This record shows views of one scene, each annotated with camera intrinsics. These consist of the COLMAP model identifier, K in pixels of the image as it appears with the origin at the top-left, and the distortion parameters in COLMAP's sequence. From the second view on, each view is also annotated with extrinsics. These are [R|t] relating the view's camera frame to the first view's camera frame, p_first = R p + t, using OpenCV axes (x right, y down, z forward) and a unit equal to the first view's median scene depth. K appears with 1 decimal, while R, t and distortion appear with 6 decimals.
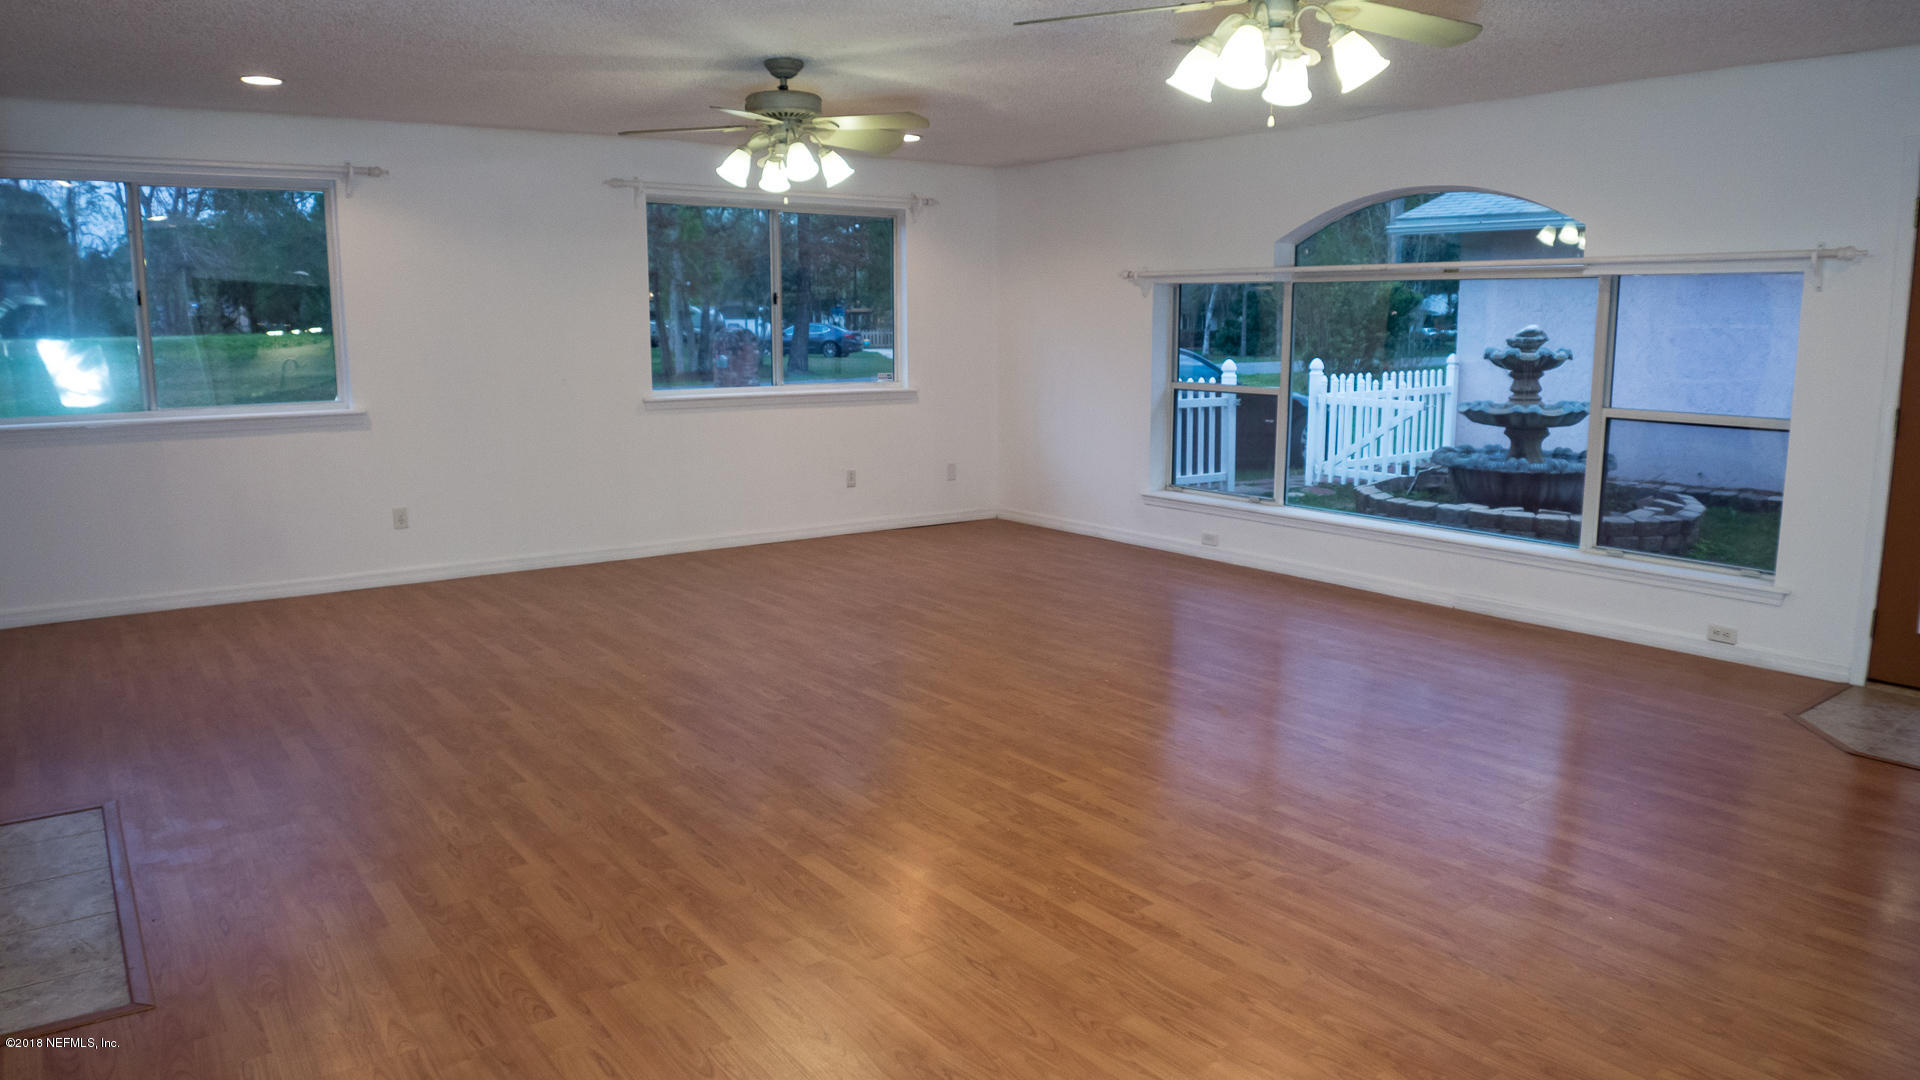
lens RADIAL K [[1284.7, 0, 958.0], [0, 1284.7, 539.9], [0, 0, 1]] dist [-0.069067, 0.010866]
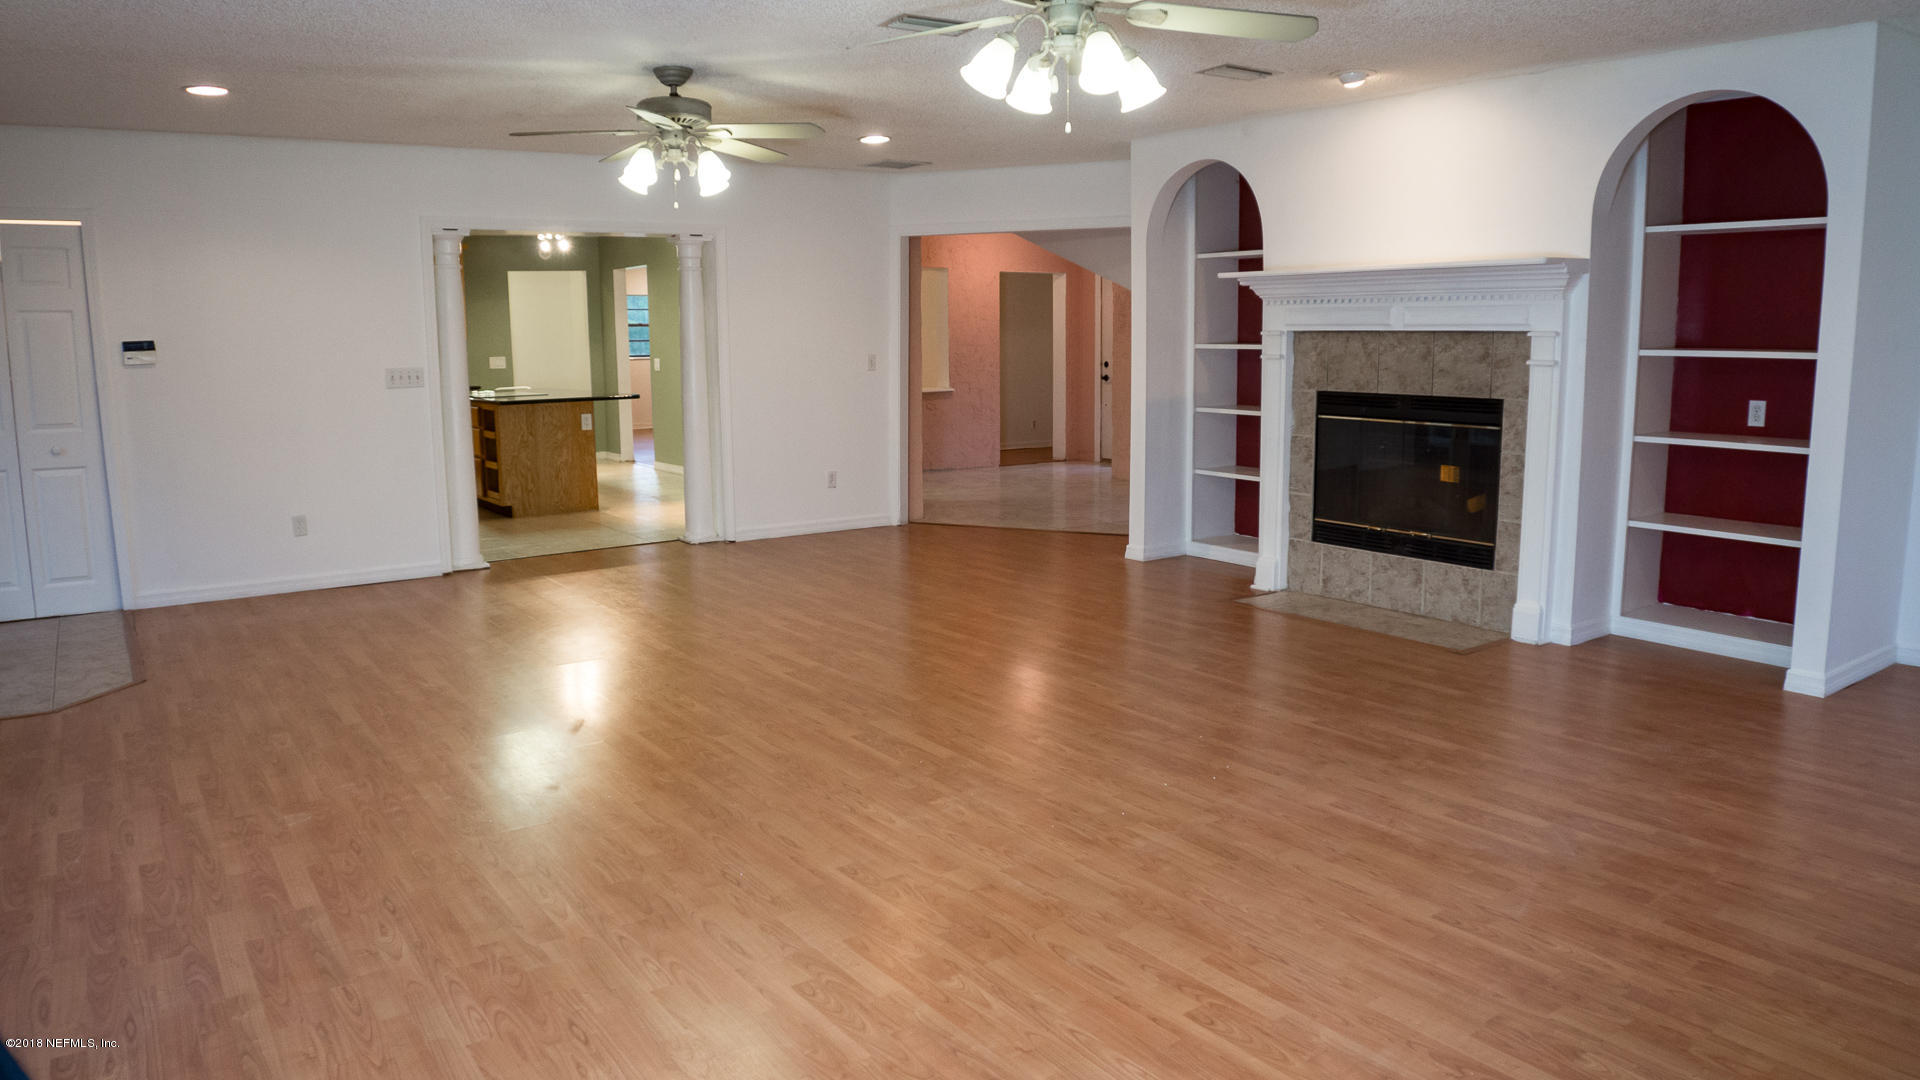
lens RADIAL K [[1284.7, 0, 967.3], [0, 1284.7, 537.4], [0, 0, 1]] dist [-0.069067, 0.010866]
pose [[-0.999851, 0.012111, 0.012280, -0.109283], [0.015441, 0.945759, 0.324501, -0.327819], [-0.007684, 0.324642, -0.945806, 1.946122]]
